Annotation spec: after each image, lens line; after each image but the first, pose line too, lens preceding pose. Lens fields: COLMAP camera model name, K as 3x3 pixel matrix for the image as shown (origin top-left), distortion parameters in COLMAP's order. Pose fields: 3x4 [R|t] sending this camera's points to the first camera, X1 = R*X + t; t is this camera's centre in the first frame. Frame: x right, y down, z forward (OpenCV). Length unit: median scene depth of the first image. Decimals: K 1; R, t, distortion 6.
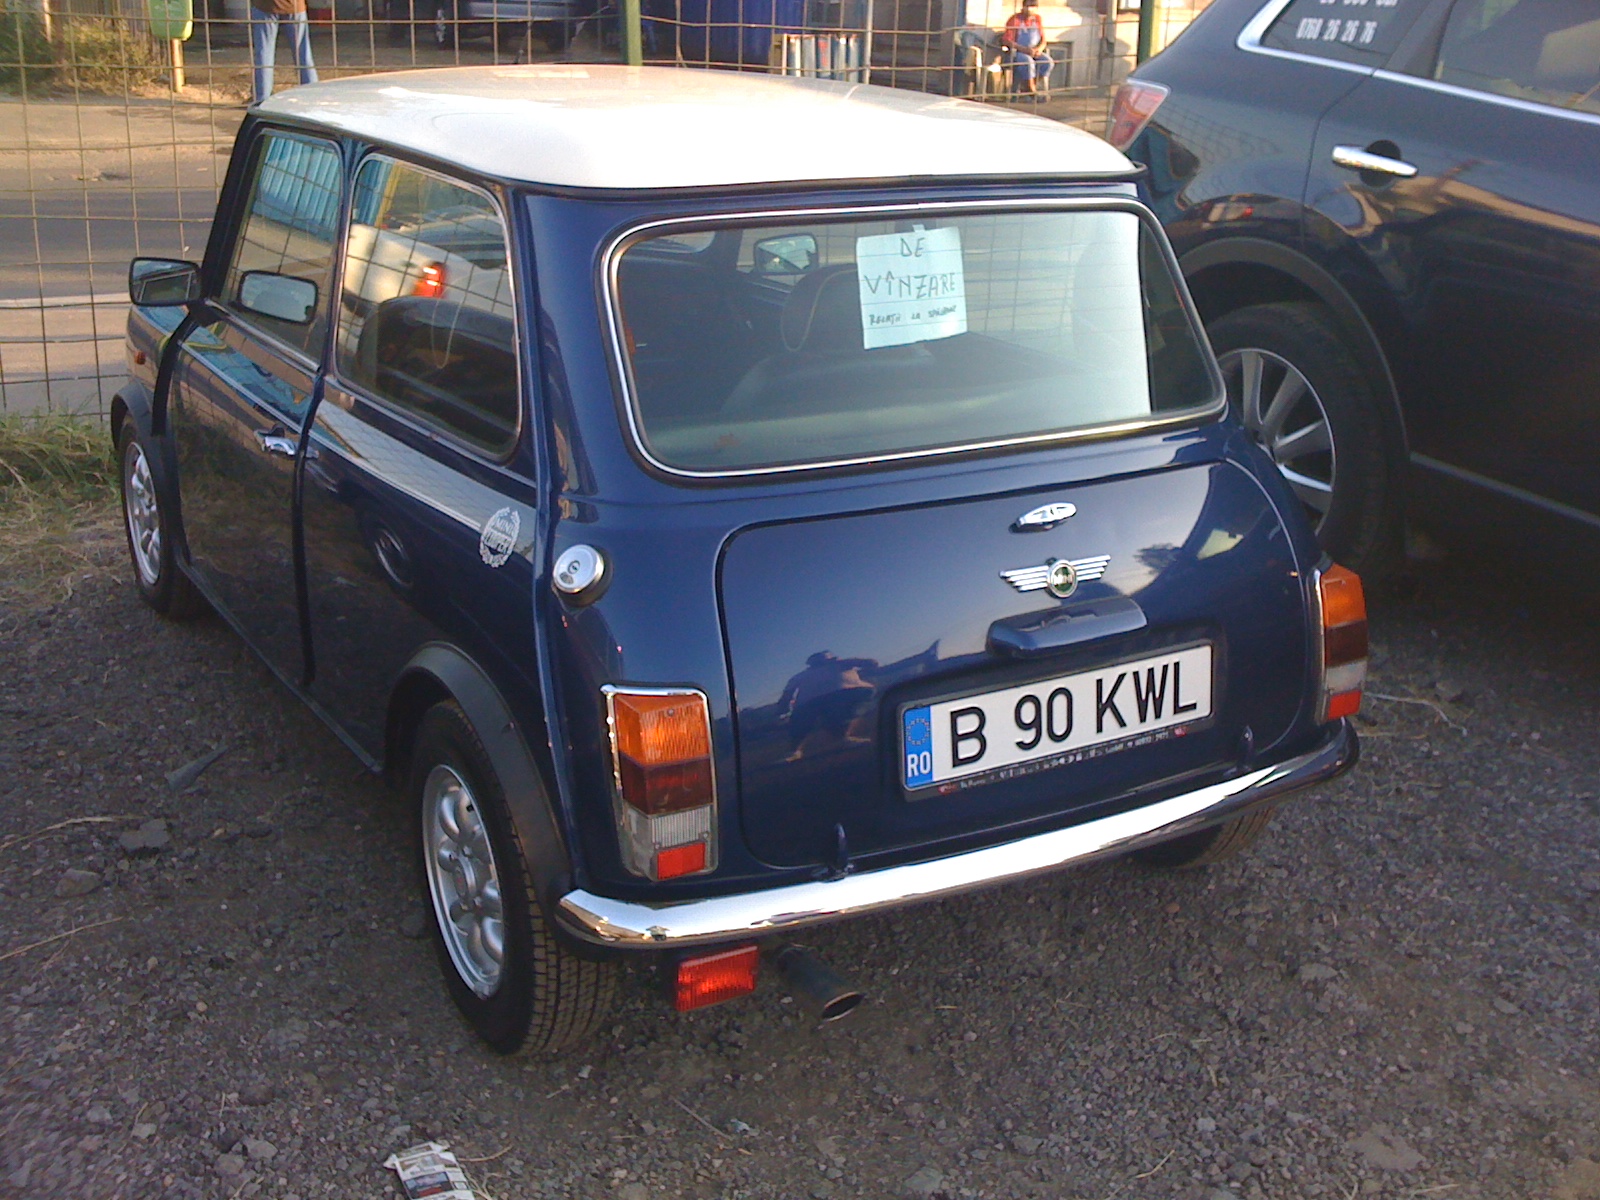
lens RADIAL K [[1760.2, 0, 800.0], [0, 1760.2, 600.0], [0, 0, 1]] dist [0.176396, -0.430297]
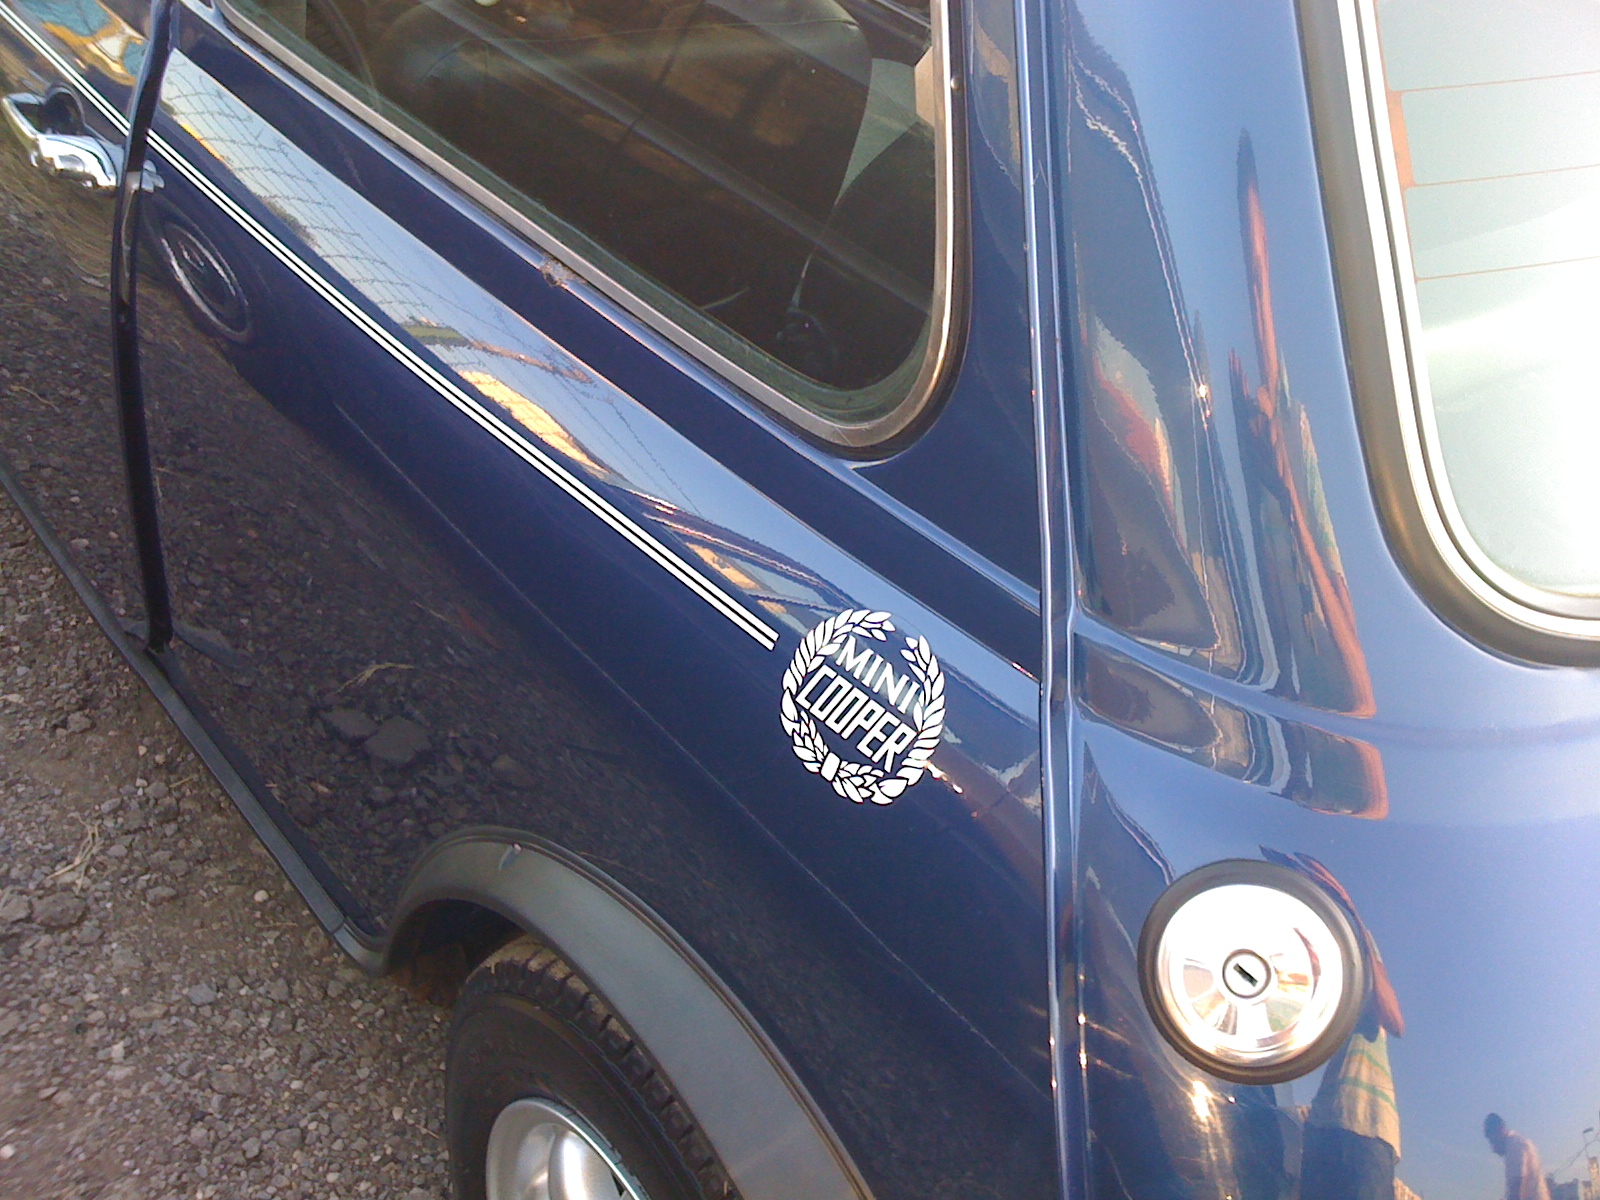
lens RADIAL K [[1760.2, 0, 800.0], [0, 1760.2, 600.0], [0, 0, 1]] dist [0.176396, -0.430297]
pose [[0.990322, 0.022781, 0.136908, -0.178367], [-0.059115, 0.961721, 0.267579, -0.111317], [-0.125571, -0.273082, 0.953760, 0.545588]]
